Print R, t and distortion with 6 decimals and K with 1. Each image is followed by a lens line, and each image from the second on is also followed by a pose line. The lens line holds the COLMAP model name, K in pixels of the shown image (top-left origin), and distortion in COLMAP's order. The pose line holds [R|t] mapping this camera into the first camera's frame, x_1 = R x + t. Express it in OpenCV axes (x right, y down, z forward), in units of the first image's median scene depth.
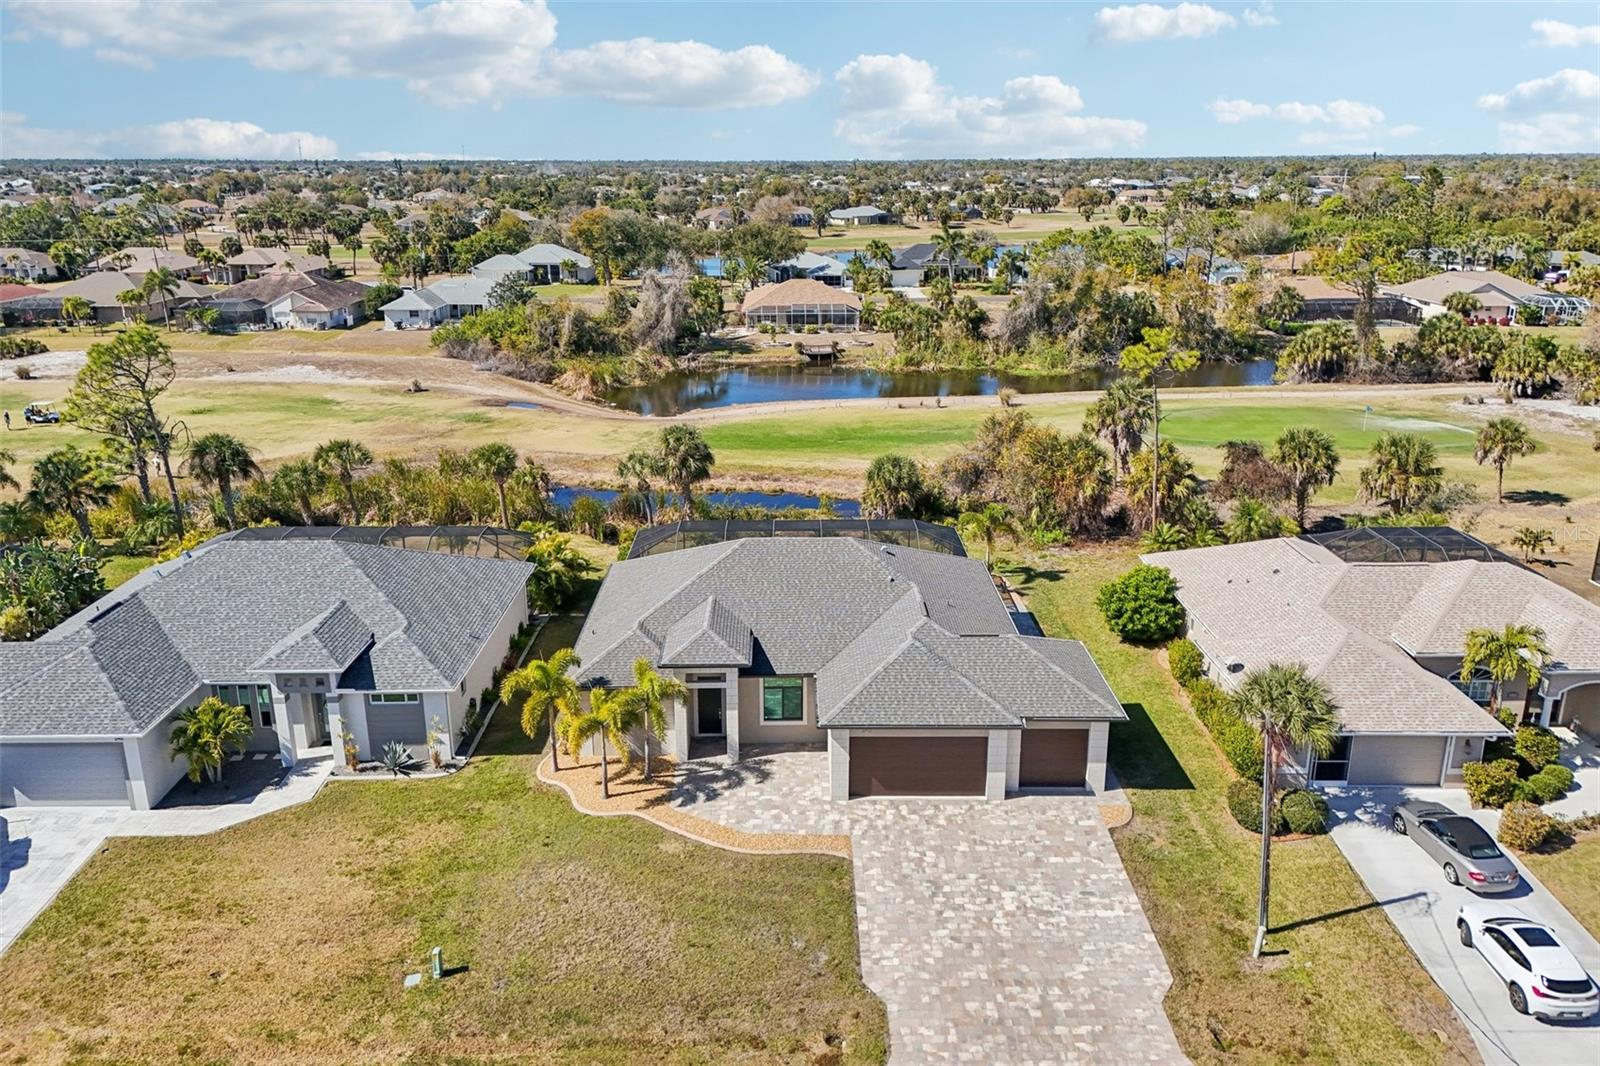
lens RADIAL K [[1181.6, 0, 807.4], [0, 1181.6, 558.2], [0, 0, 1]] dist [0.086398, -0.096577]
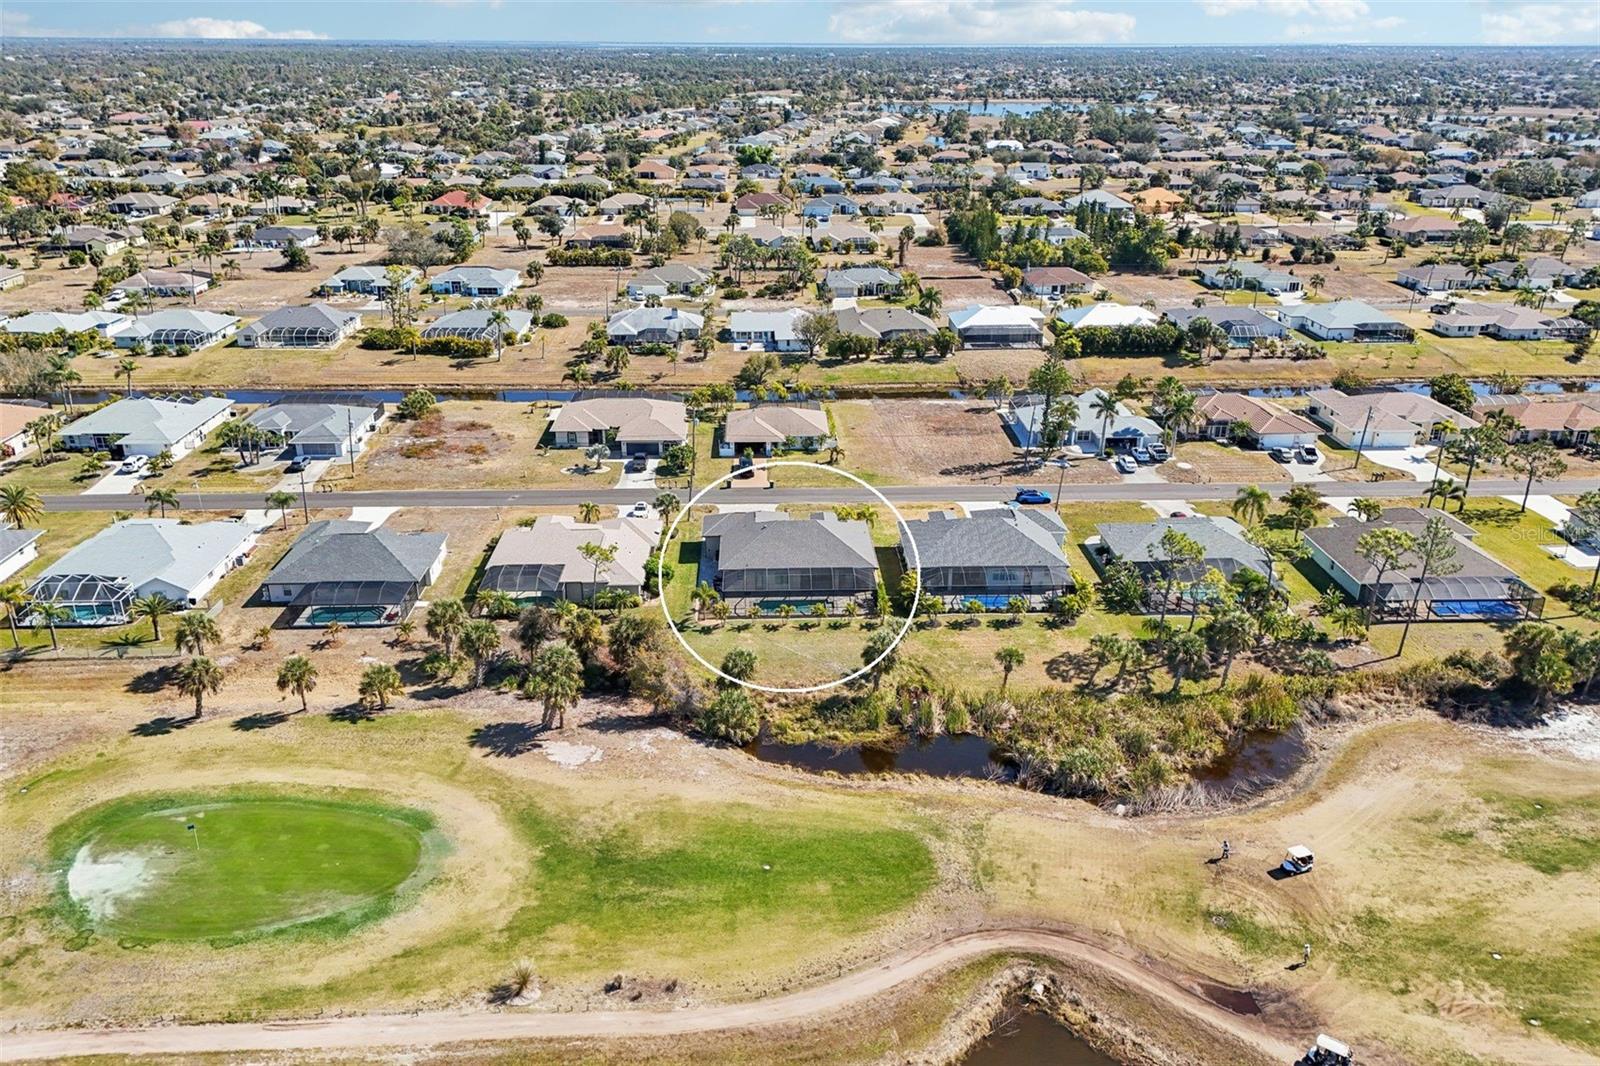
lens RADIAL K [[1181.6, 0, 807.4], [0, 1181.6, 558.2], [0, 0, 1]] dist [0.086398, -0.096577]
pose [[-0.999640, 0.014226, -0.022733, 0.037904], [-0.004531, 0.745923, 0.666017, -2.146920], [0.026432, 0.665881, -0.745590, 3.743962]]
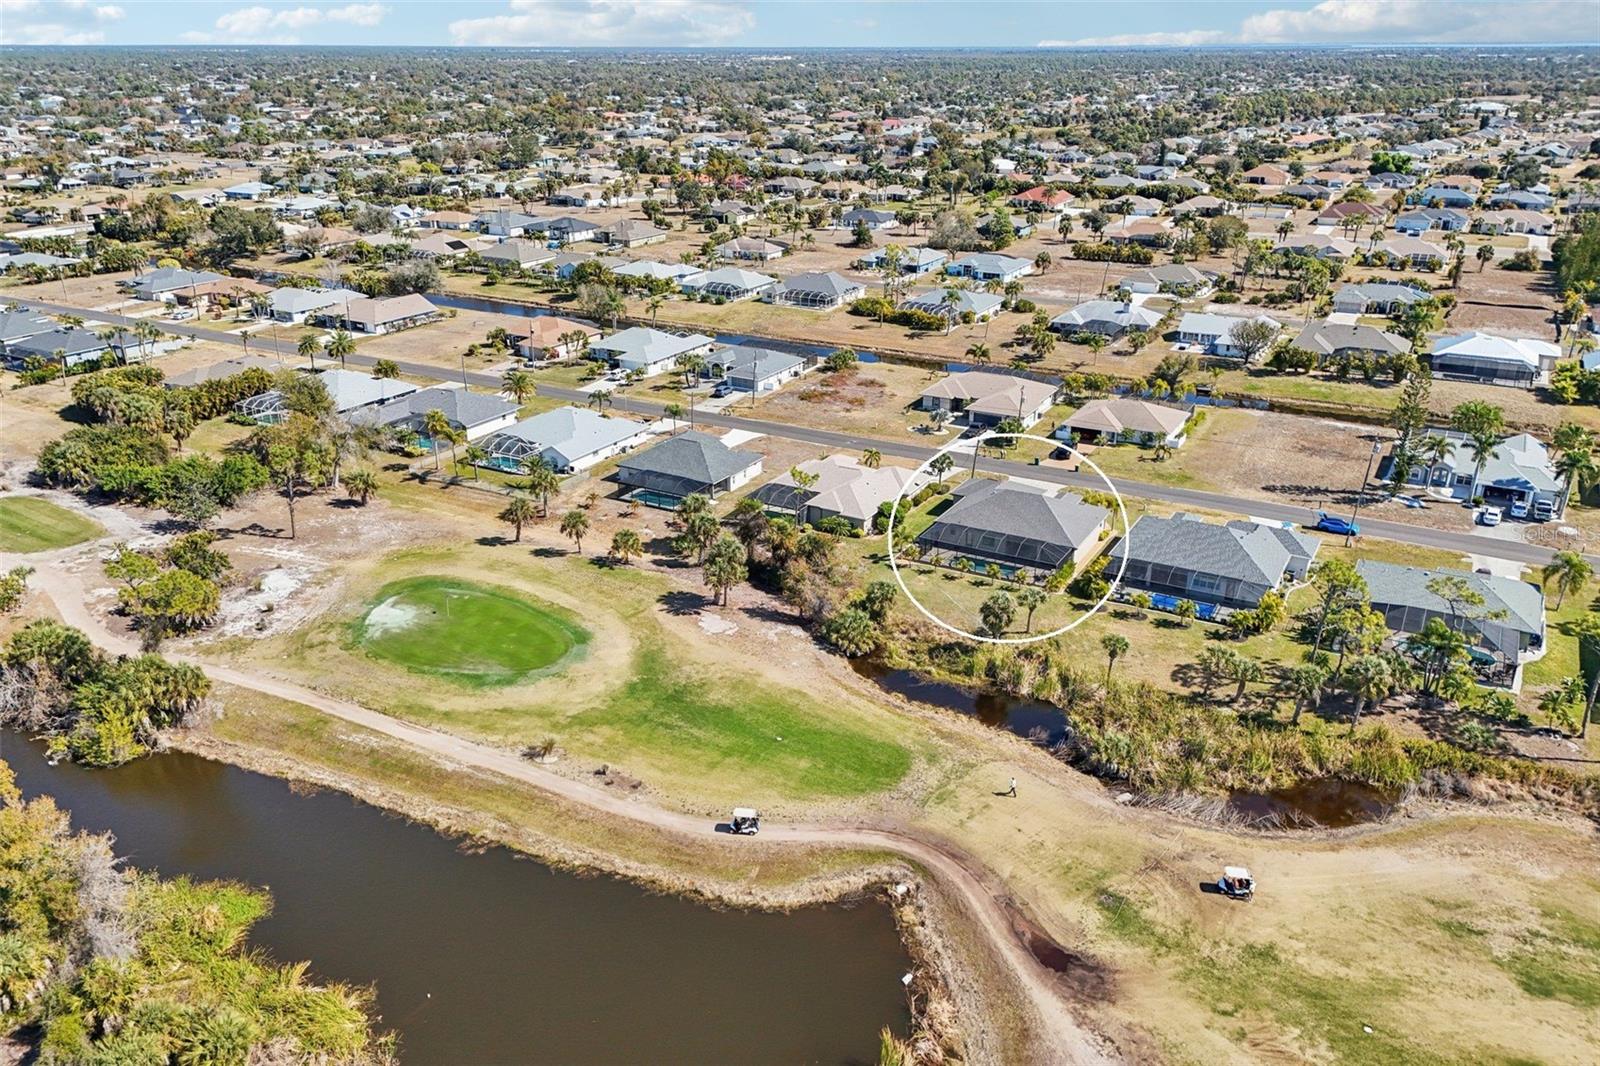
lens RADIAL K [[1181.6, 0, 807.4], [0, 1181.6, 558.2], [0, 0, 1]] dist [0.086398, -0.096577]
pose [[-0.865139, -0.190576, 0.463913, -1.122219], [0.164846, 0.765546, 0.621905, -2.160149], [-0.473666, 0.614508, -0.630888, 3.845342]]
